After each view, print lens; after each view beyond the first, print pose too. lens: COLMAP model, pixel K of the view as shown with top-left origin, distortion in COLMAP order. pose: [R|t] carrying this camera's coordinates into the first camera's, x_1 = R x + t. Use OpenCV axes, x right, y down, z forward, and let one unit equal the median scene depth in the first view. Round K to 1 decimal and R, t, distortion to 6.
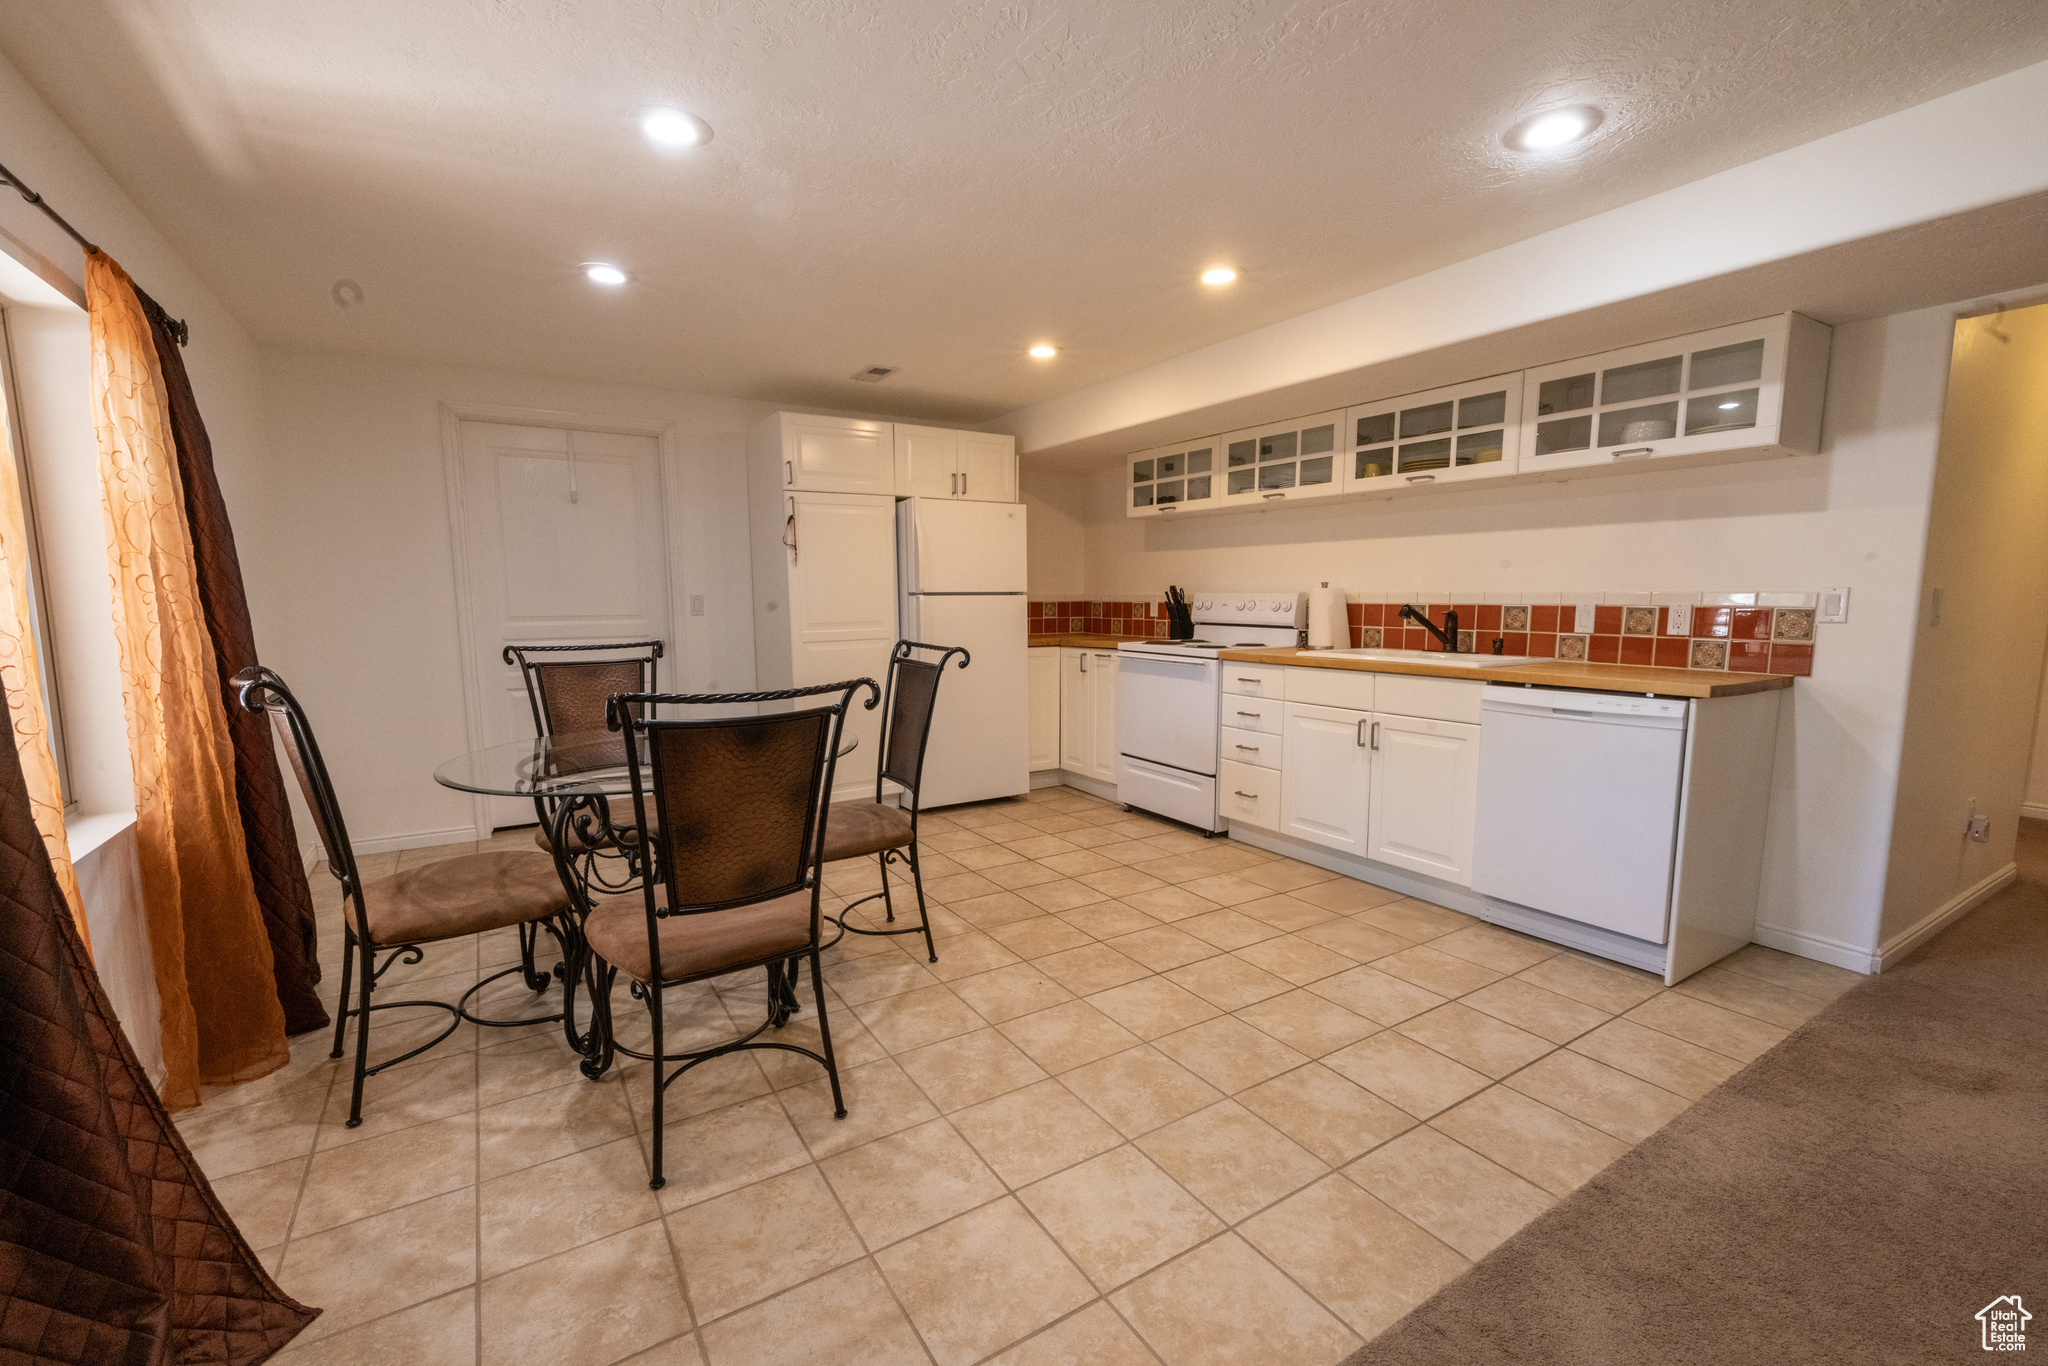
lens RADIAL K [[867.9, 0, 1024.0], [0, 867.9, 683.0], [0, 0, 1]] dist [-0.012137, -0.000402]
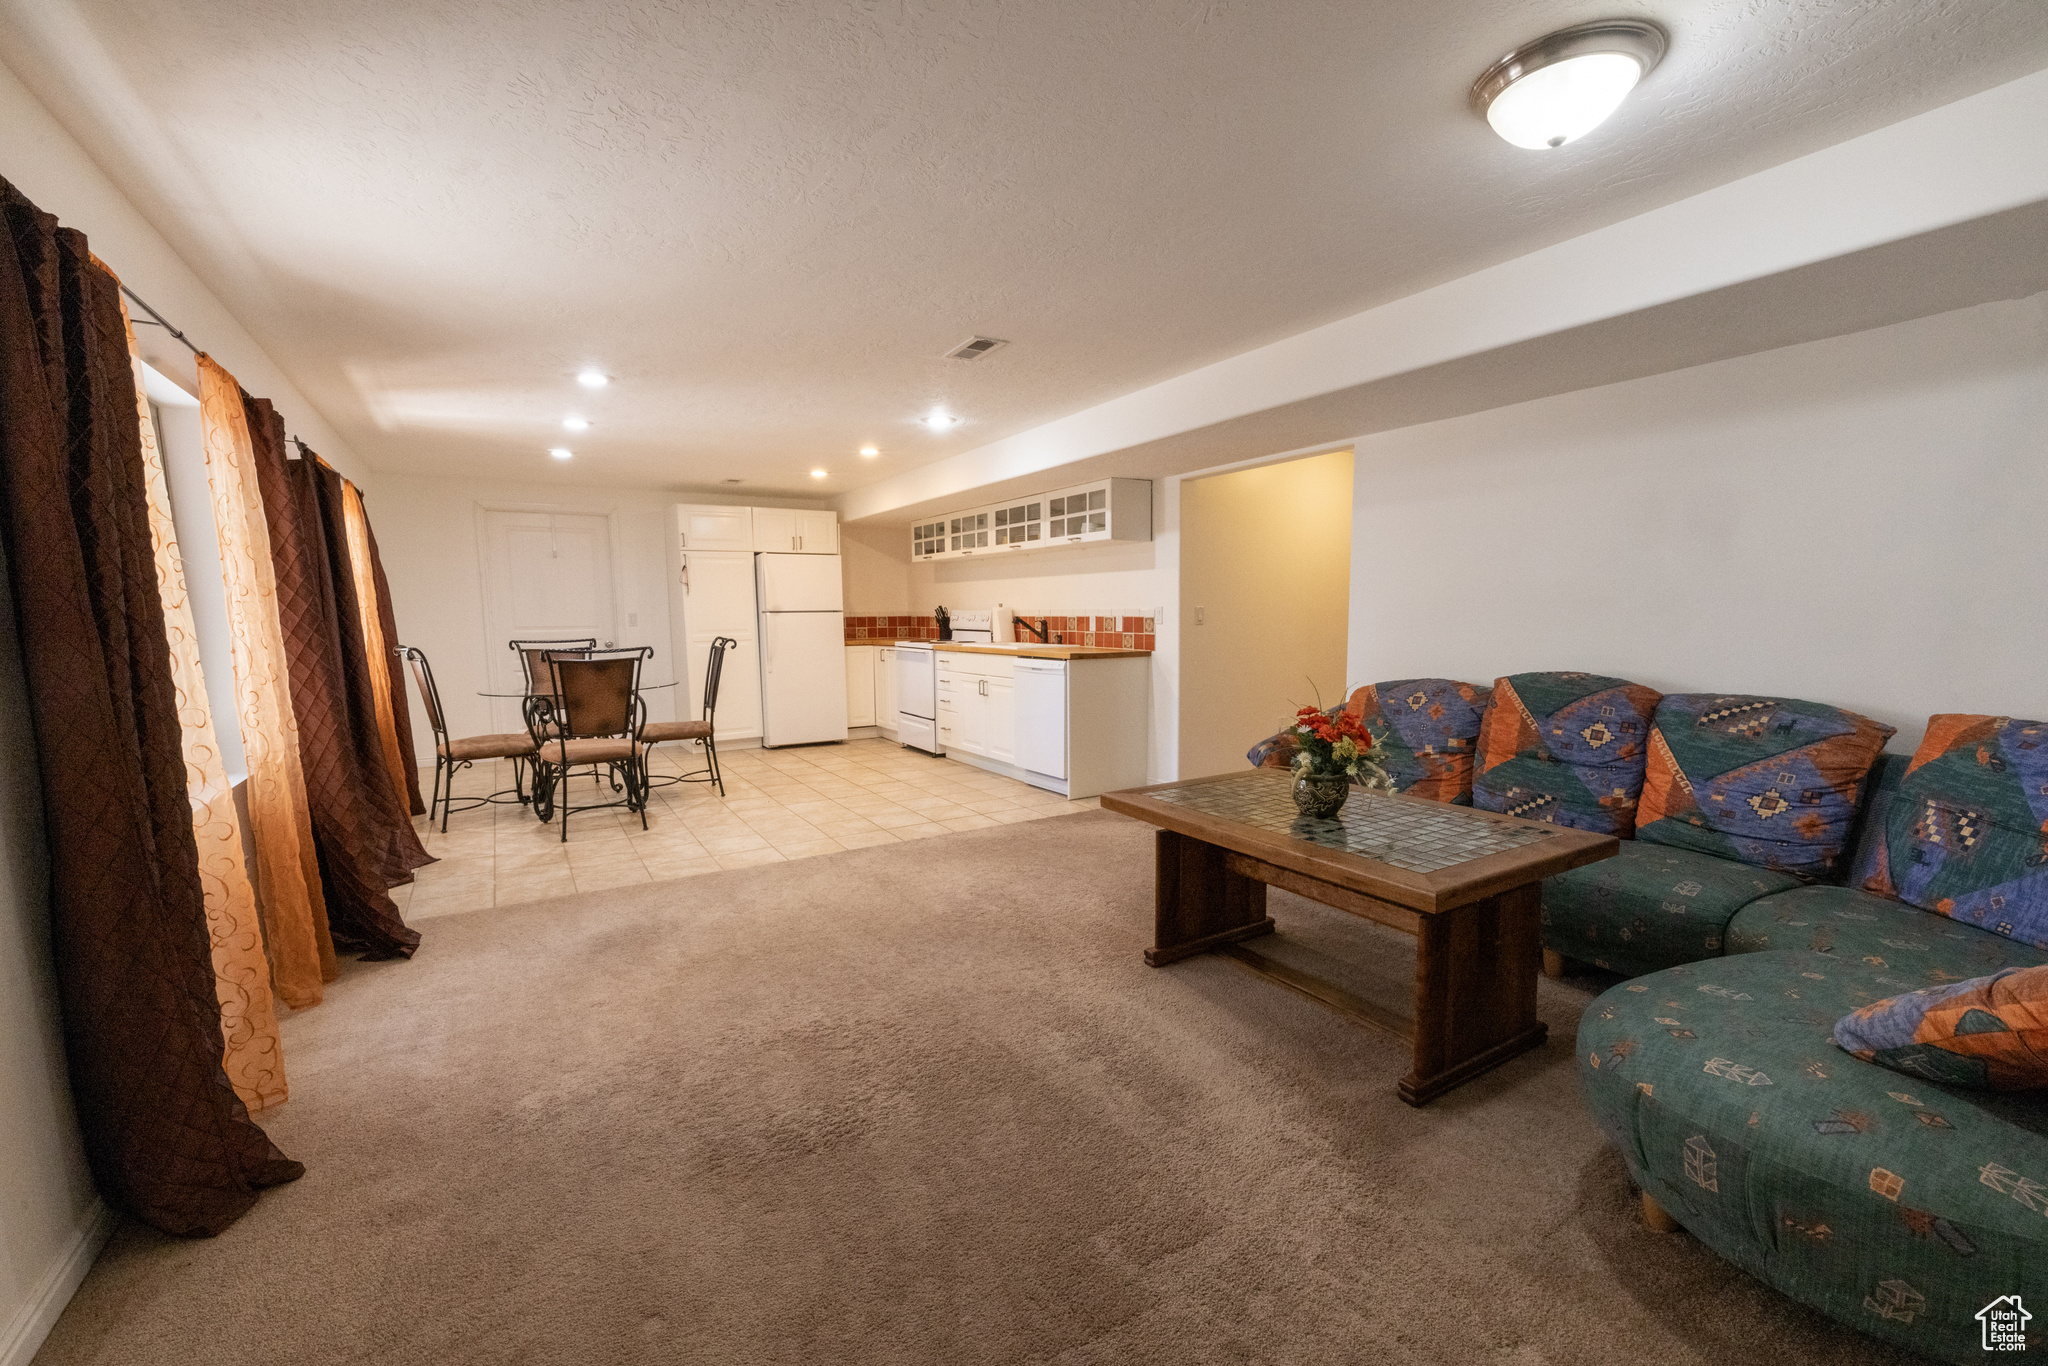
lens RADIAL K [[847.8, 0, 1024.0], [0, 847.8, 683.0], [0, 0, 1]] dist [-0.000792, 0.000212]
pose [[0.999969, -0.005556, -0.005631, 0.401089], [0.005464, 0.999853, -0.016282, 0.063910], [0.005720, 0.016251, 0.999852, -0.636837]]
